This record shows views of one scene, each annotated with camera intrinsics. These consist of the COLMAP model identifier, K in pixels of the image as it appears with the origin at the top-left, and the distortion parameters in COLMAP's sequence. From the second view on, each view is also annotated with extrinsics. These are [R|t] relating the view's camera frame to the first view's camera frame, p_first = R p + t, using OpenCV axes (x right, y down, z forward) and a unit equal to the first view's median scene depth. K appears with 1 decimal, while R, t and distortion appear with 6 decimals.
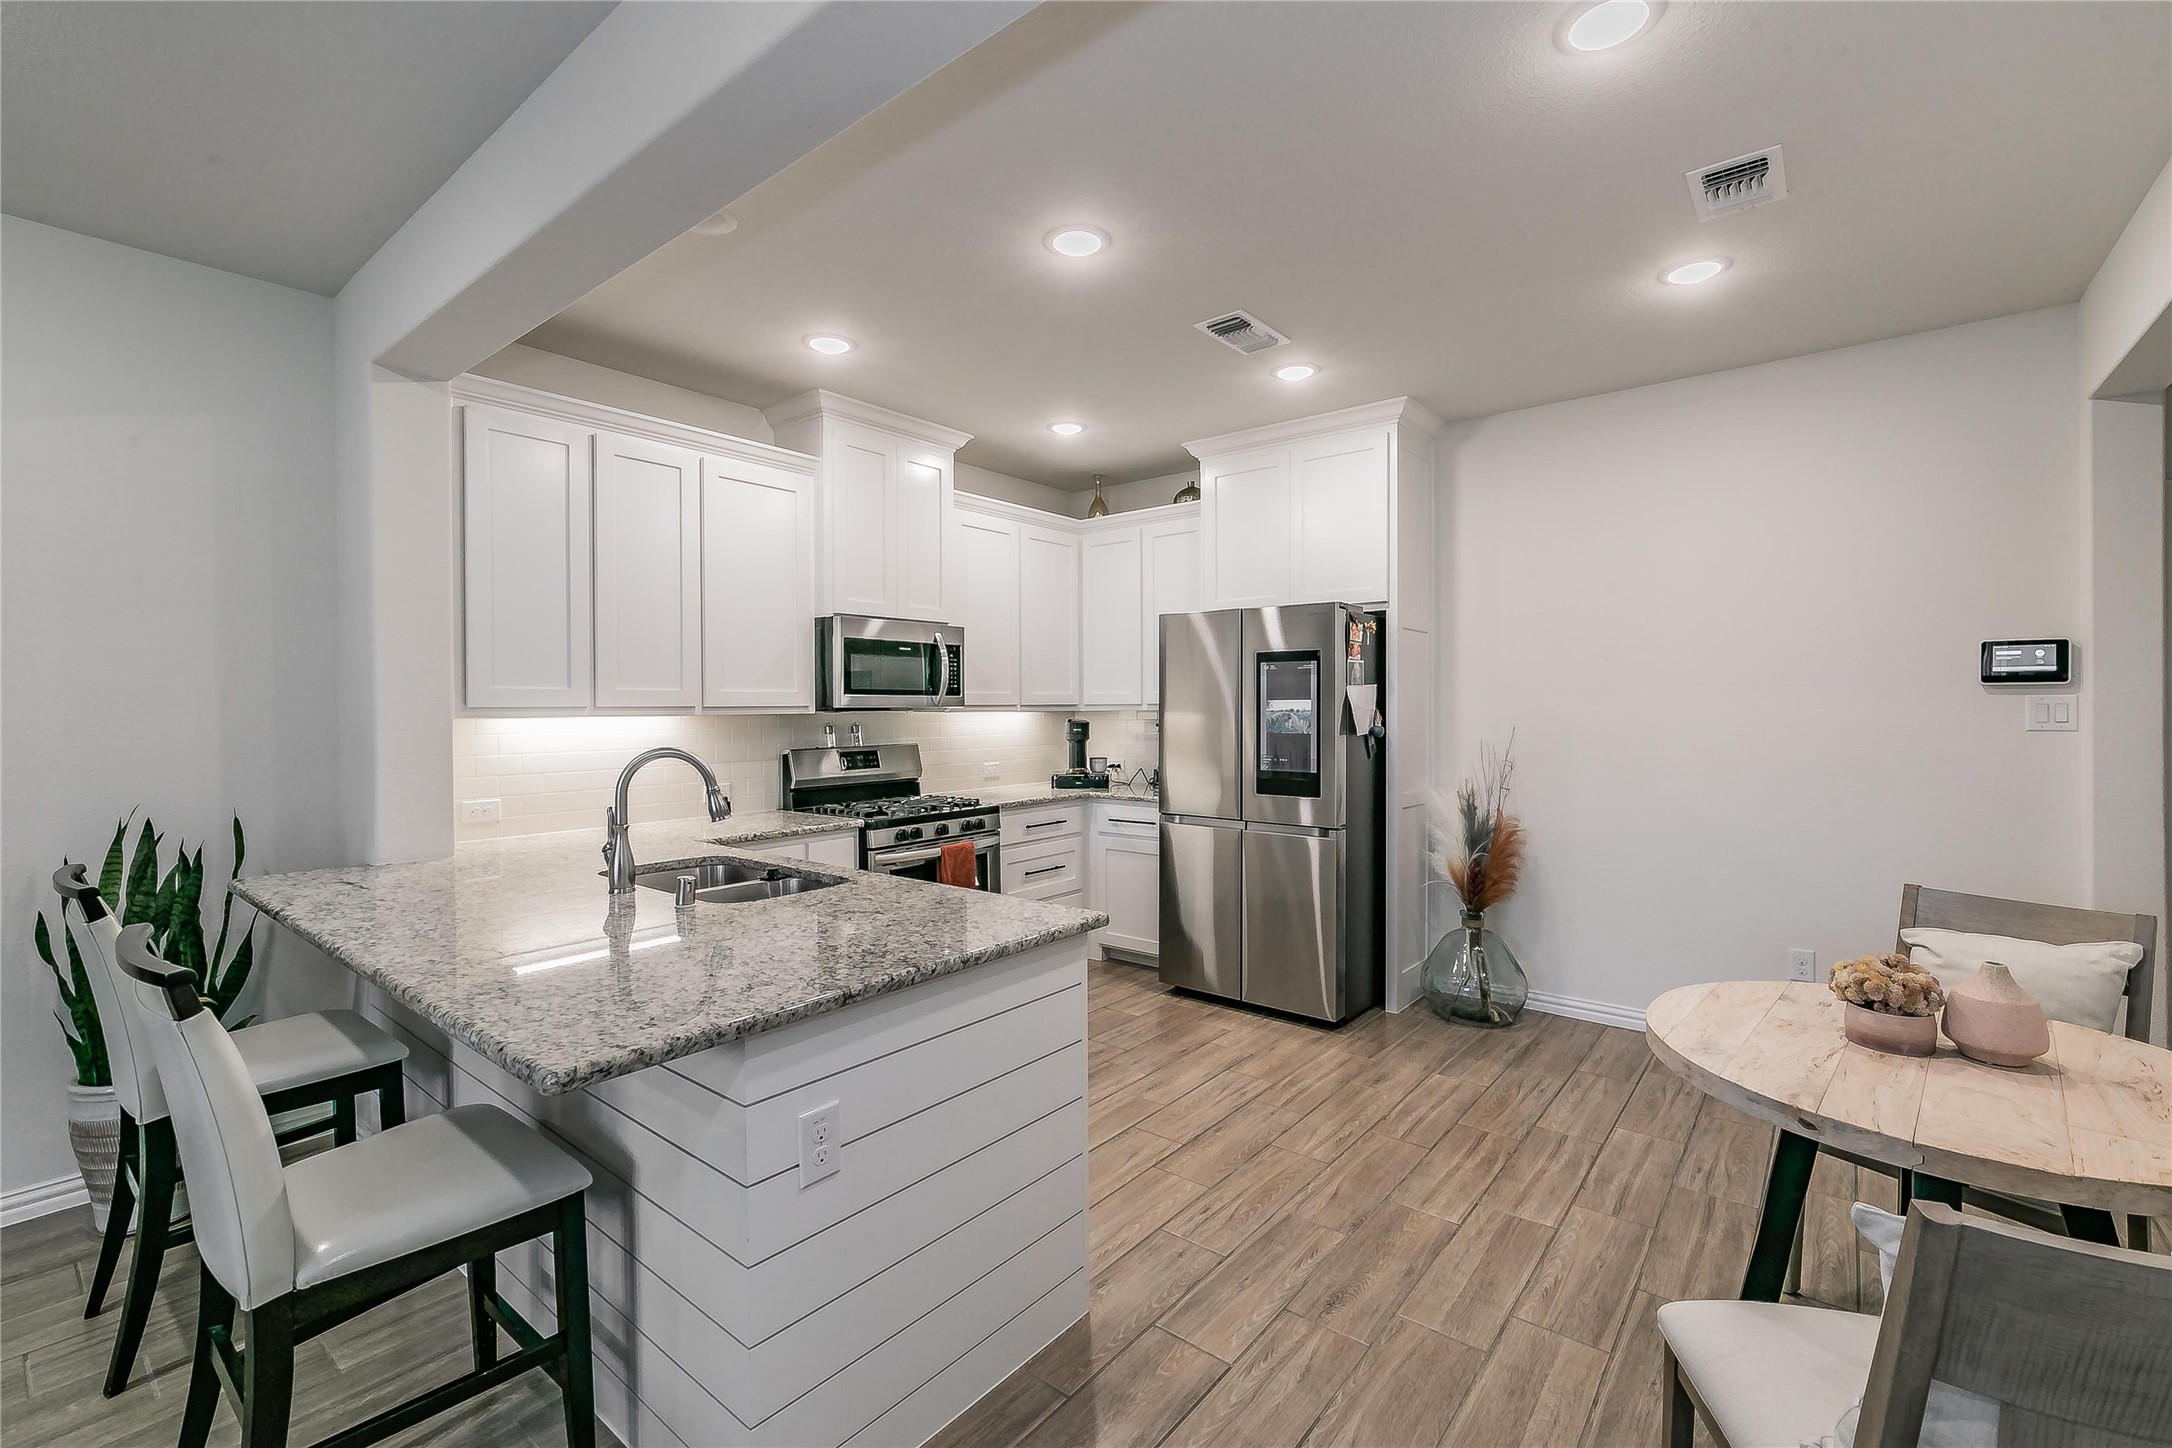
lens RADIAL K [[928.9, 0, 1093.3], [0, 928.9, 713.9], [0, 0, 1]] dist [-0.004935, -0.000107]
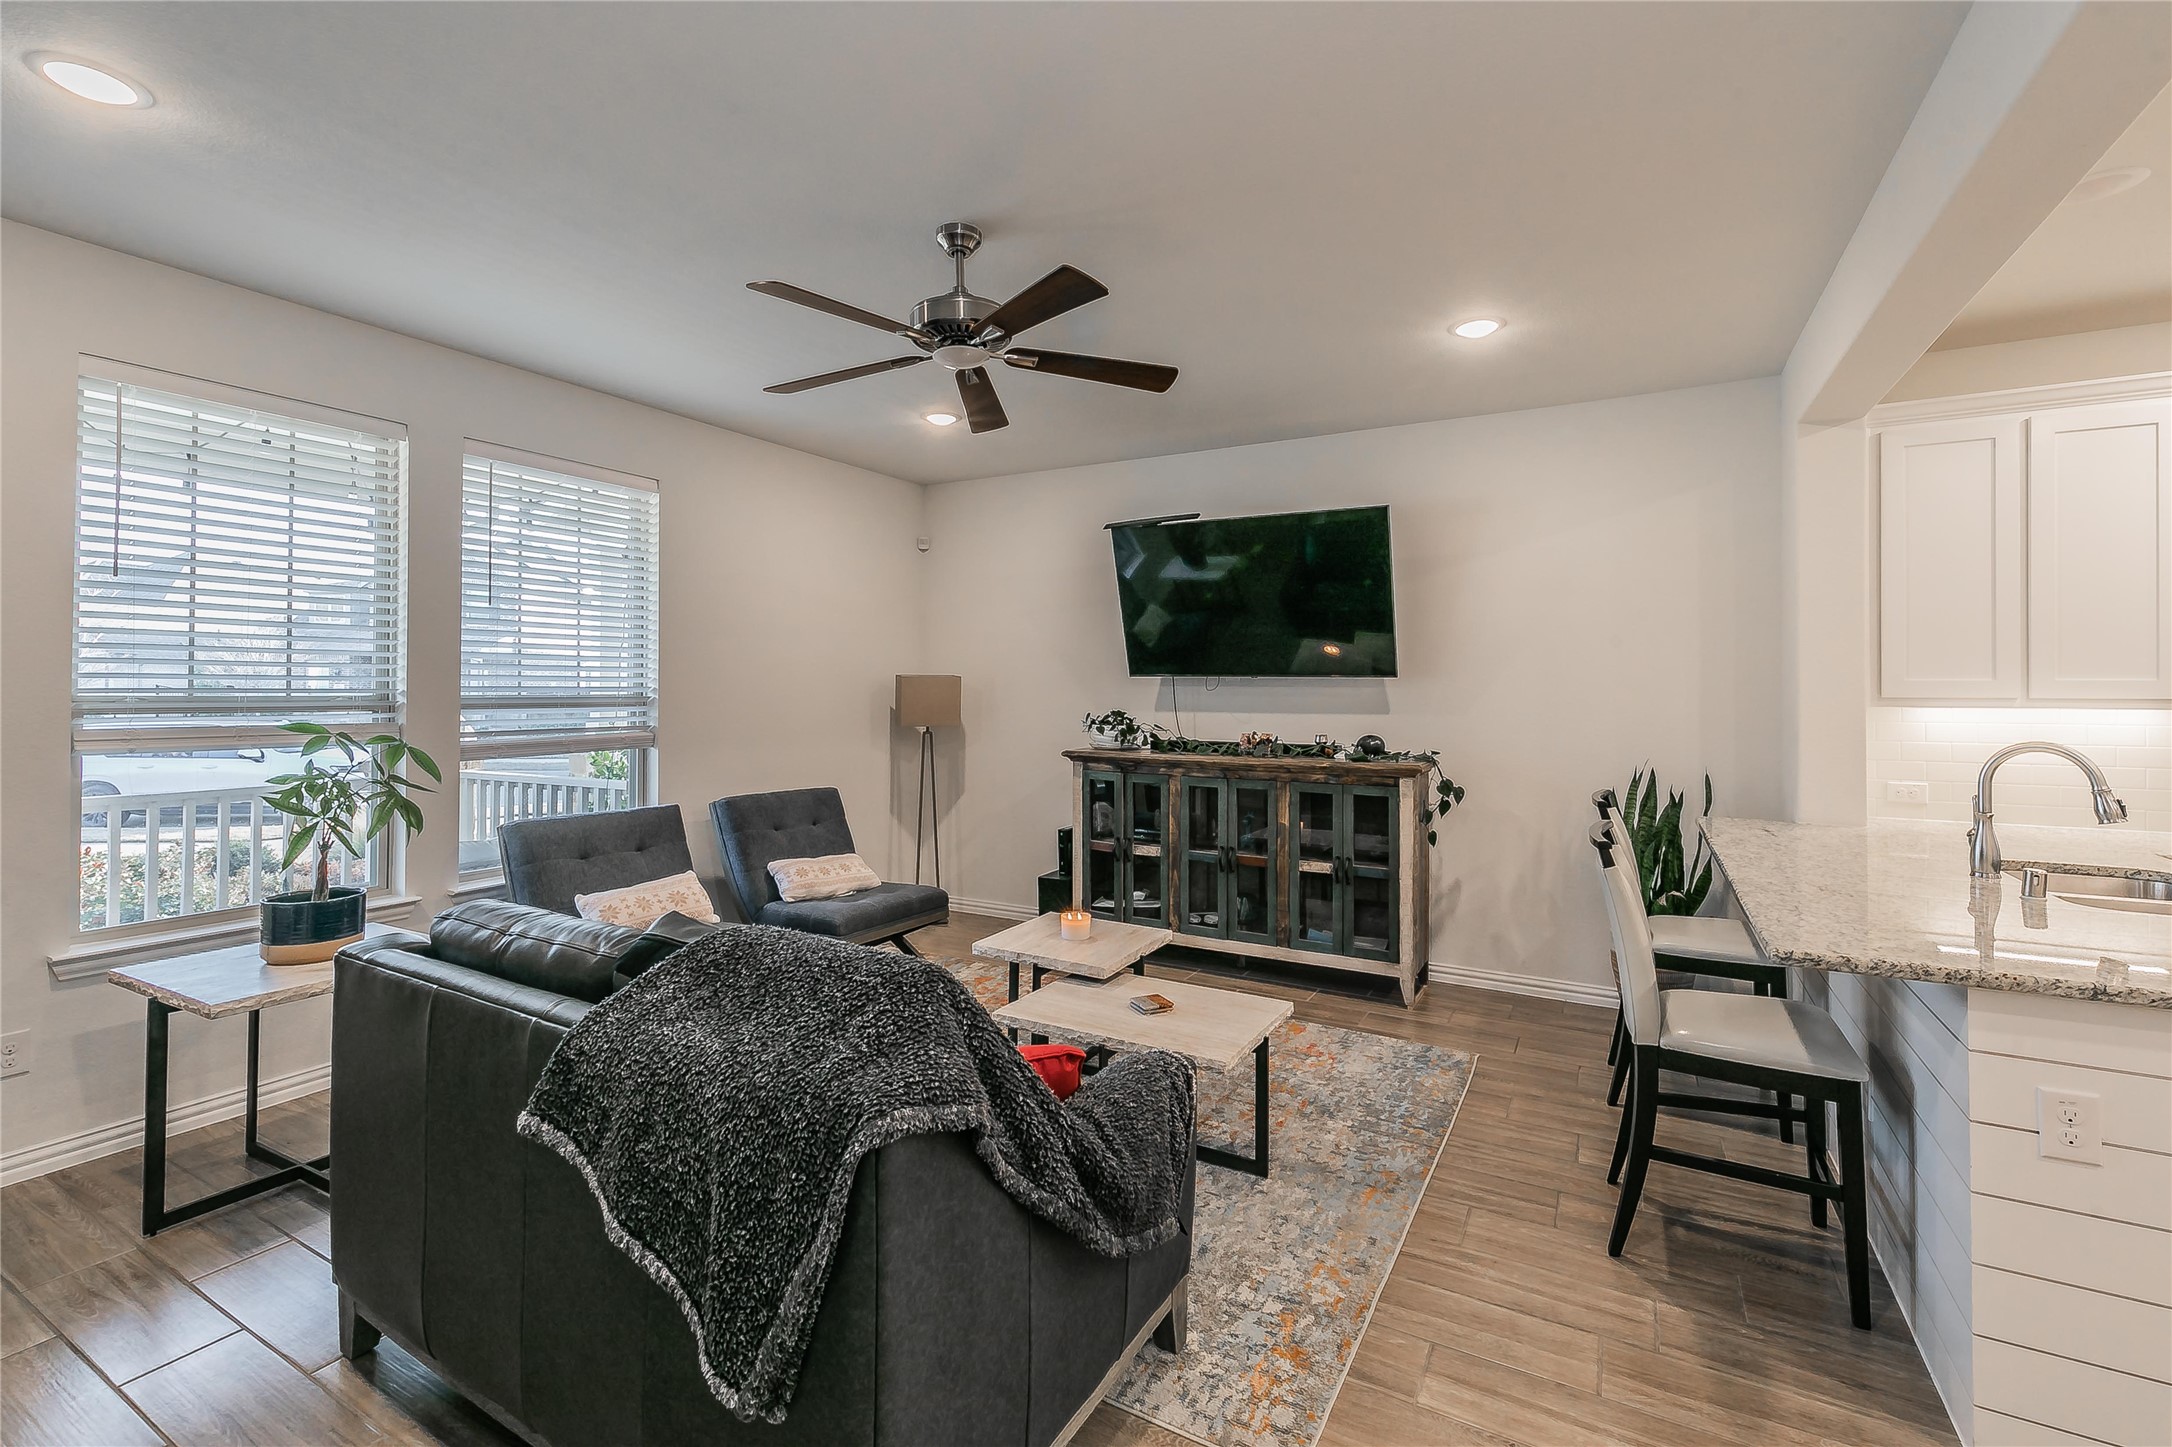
lens RADIAL K [[961.3, 0, 1099.8], [0, 961.3, 682.9], [0, 0, 1]] dist [0.002531, 0.000315]
pose [[0.178484, -0.000693, -0.983943, 0.234558], [-0.009590, 0.999951, -0.002444, -0.009936], [0.983896, 0.009873, 0.178469, -0.113448]]
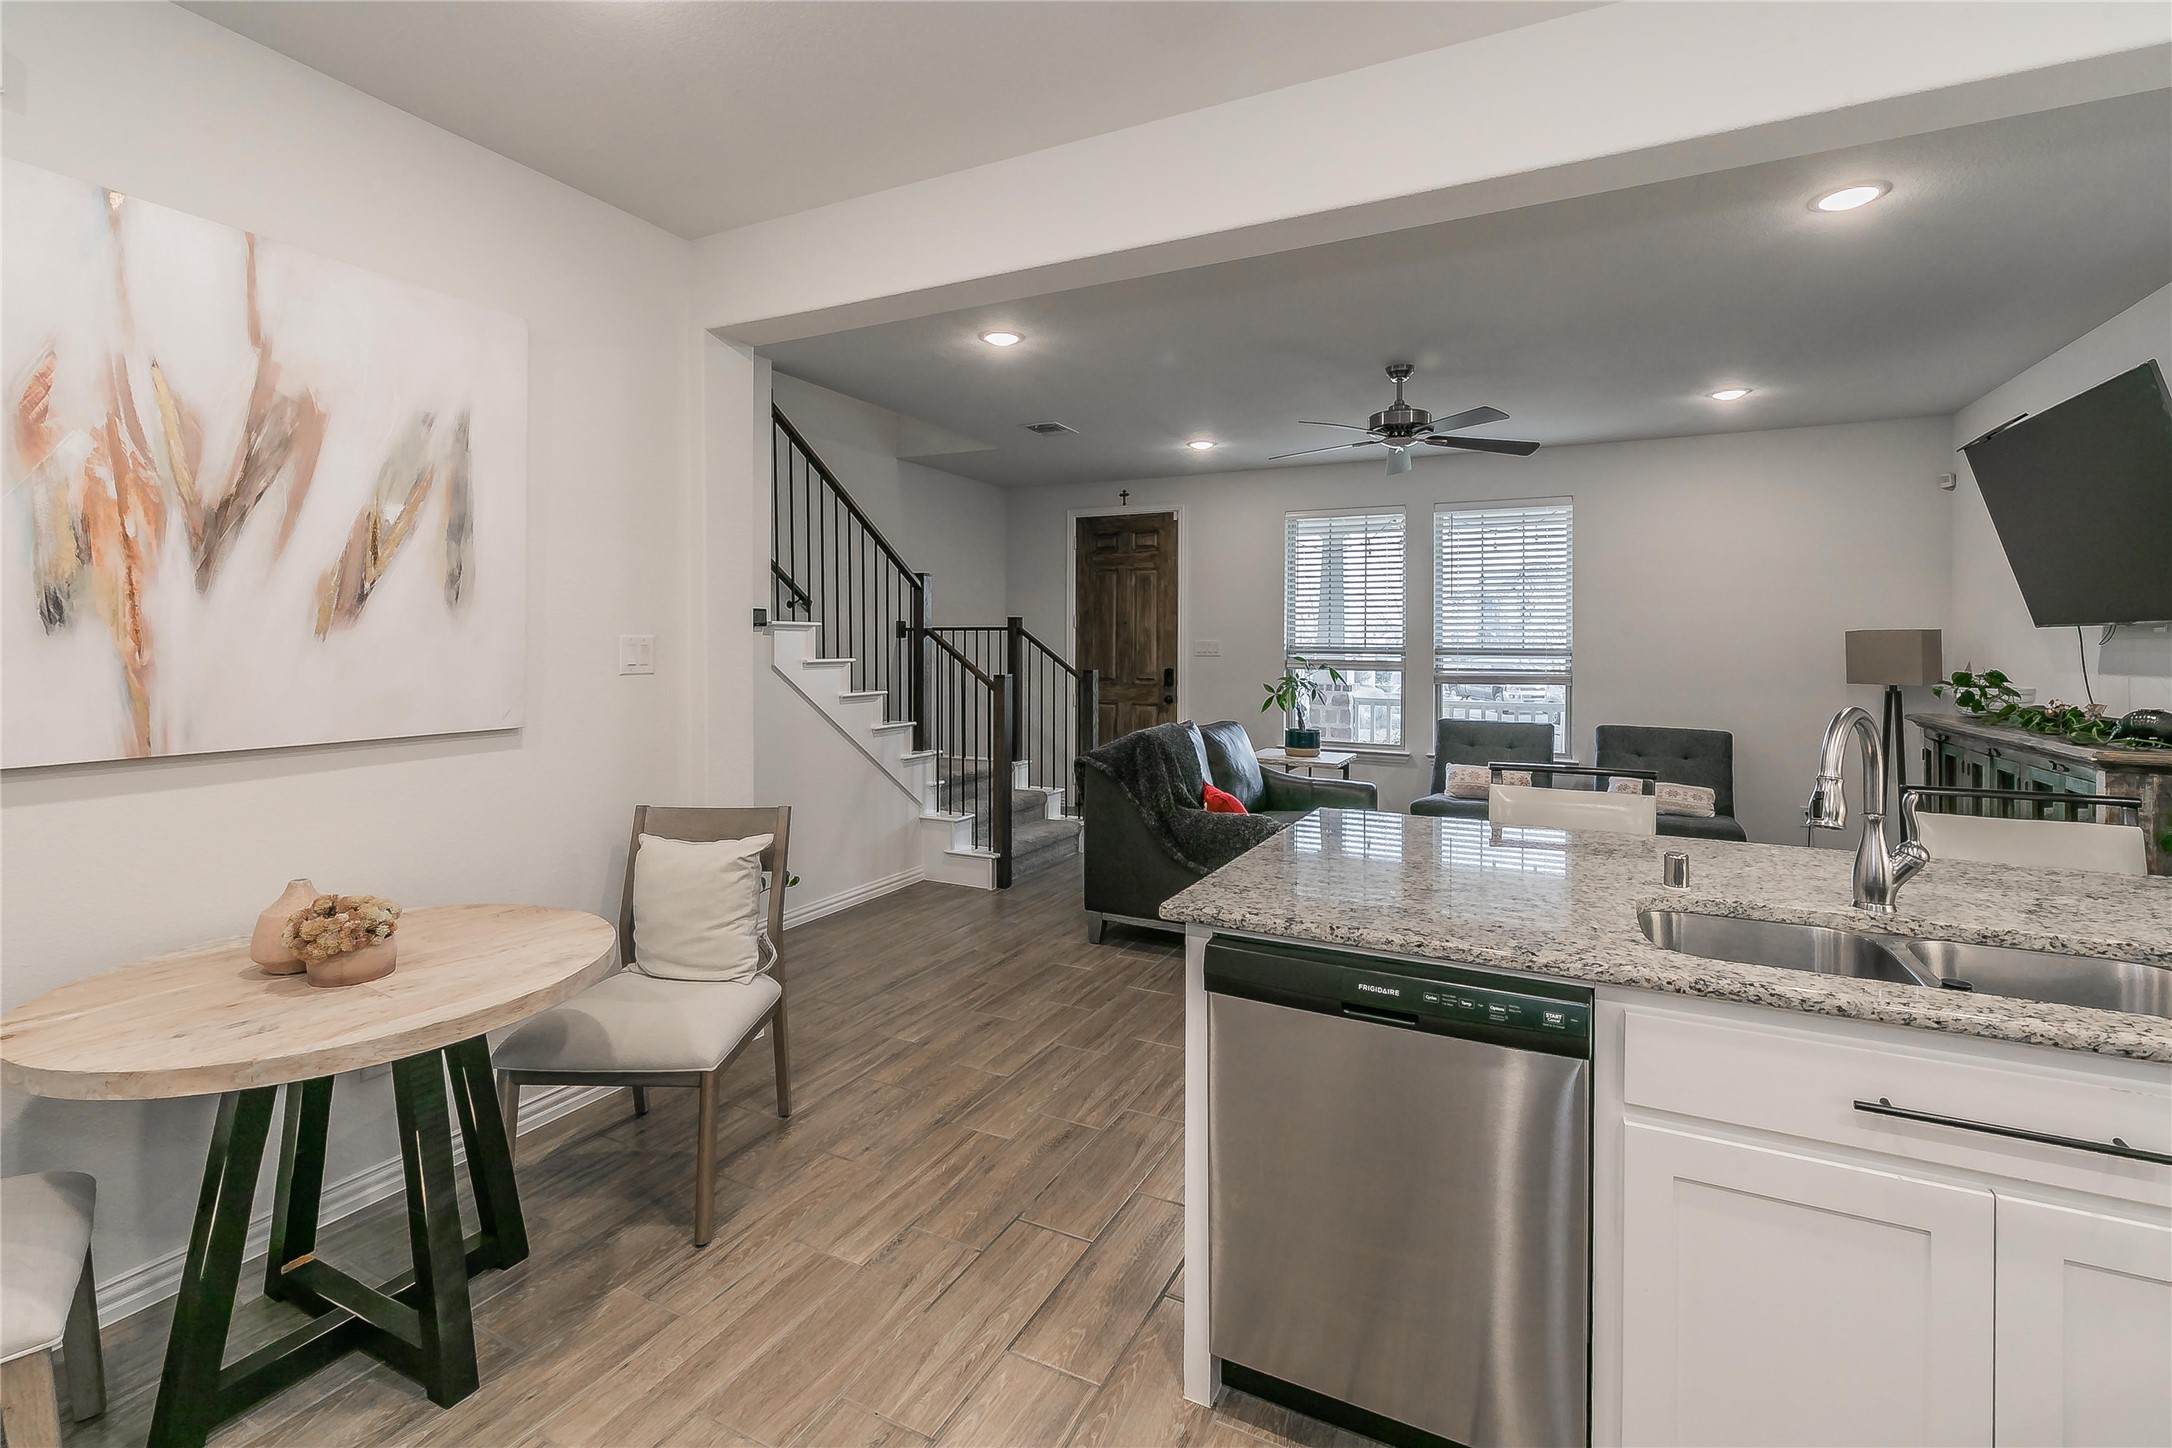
lens RADIAL K [[948.5, 0, 1134.3], [0, 948.5, 648.6], [0, 0, 1]] dist [-0.001410, -0.000046]
pose [[-0.972612, -0.000157, -0.232436, 0.114876], [-0.002766, 0.999937, 0.010897, -0.008576], [0.232419, 0.011241, -0.972551, 0.902227]]
